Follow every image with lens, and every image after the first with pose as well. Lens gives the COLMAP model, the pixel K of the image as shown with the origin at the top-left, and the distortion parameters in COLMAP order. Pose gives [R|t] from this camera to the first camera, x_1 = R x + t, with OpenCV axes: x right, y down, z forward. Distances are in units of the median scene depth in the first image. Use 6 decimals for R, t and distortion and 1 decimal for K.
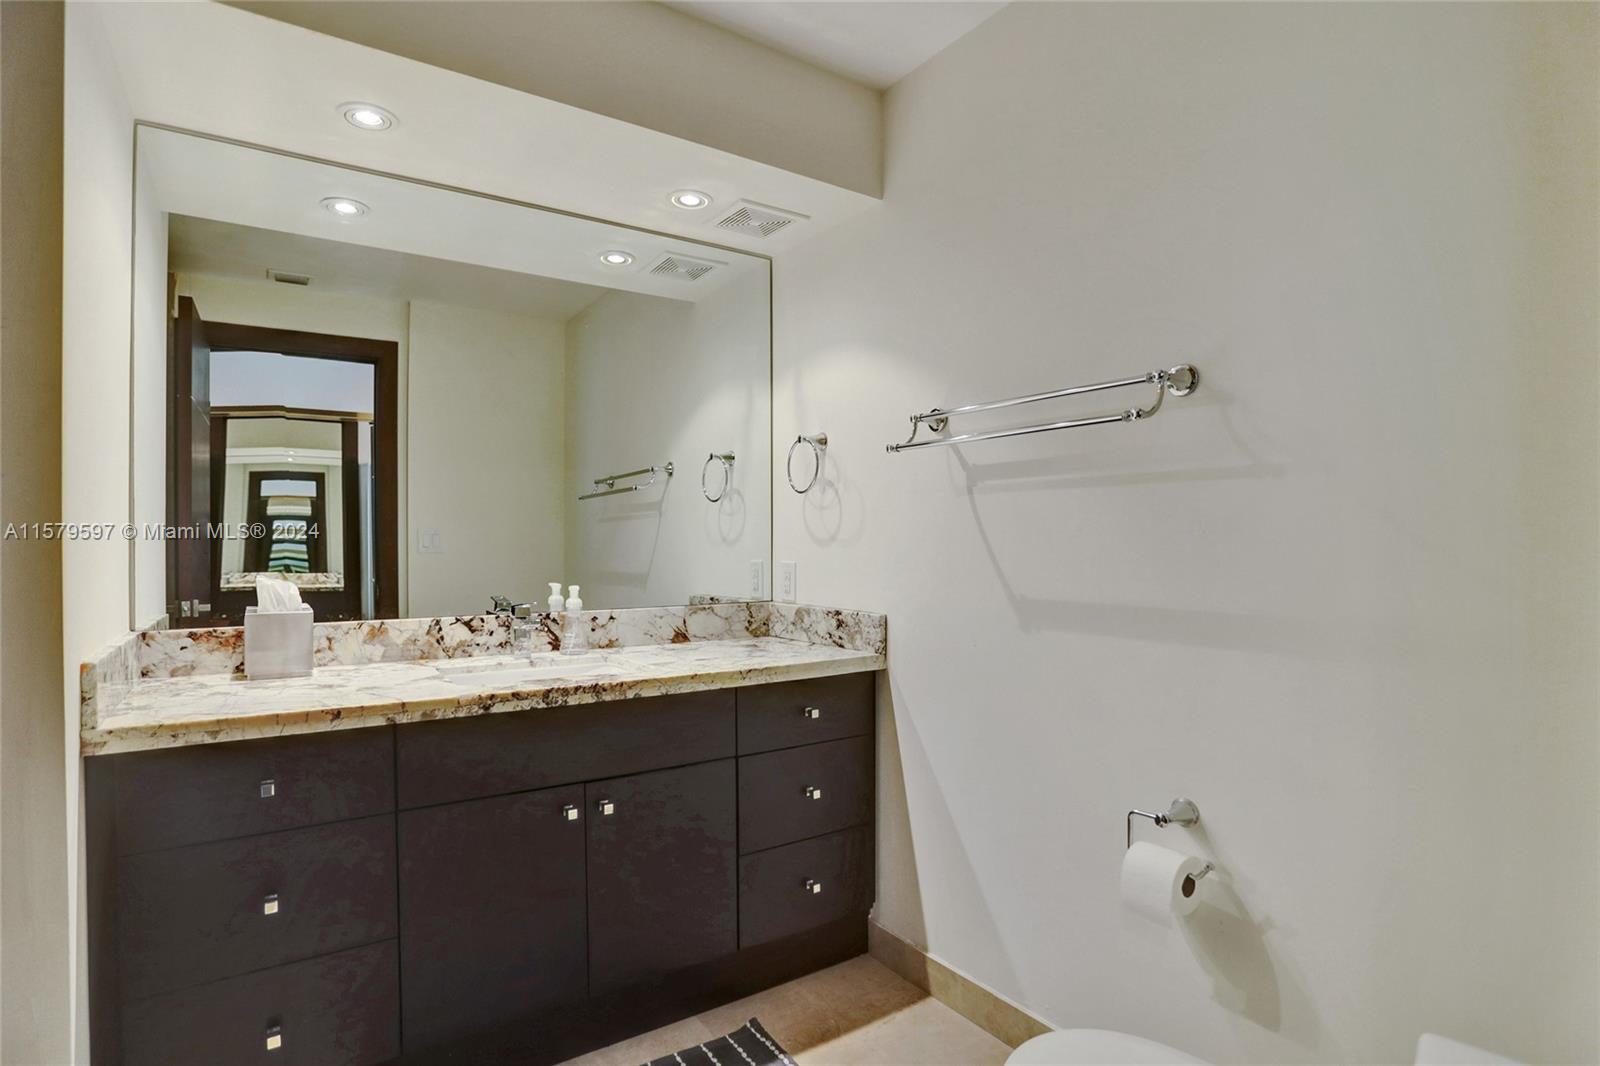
lens RADIAL K [[813.1, 0, 814.1], [0, 813.1, 538.8], [0, 0, 1]] dist [-0.075637, 0.030489]
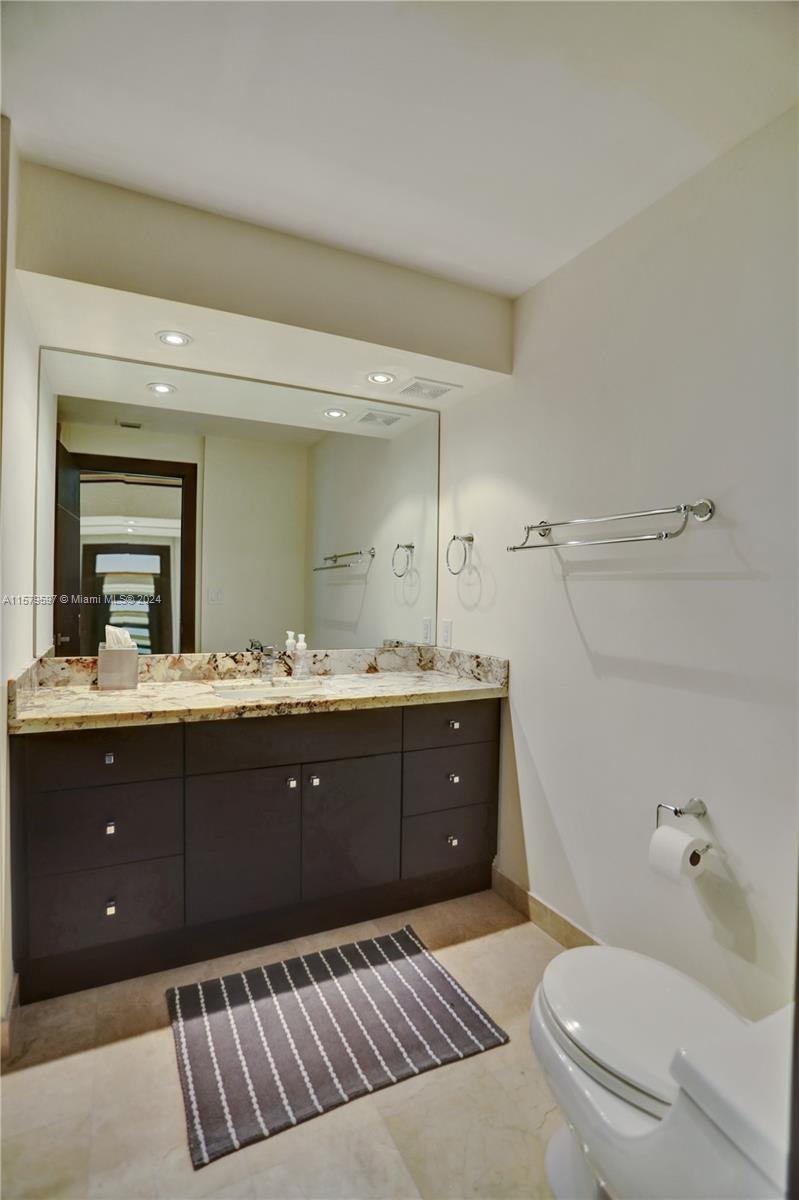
lens RADIAL K [[593.1, 0, 419.0], [0, 593.1, 595.3], [0, 0, 1]] dist [-0.076838, 0.035354]
pose [[0.991863, 0.021442, -0.125493, 0.068501], [-0.020107, 0.999727, 0.011893, -0.037310], [0.125714, -0.009273, 0.992023, -0.088134]]
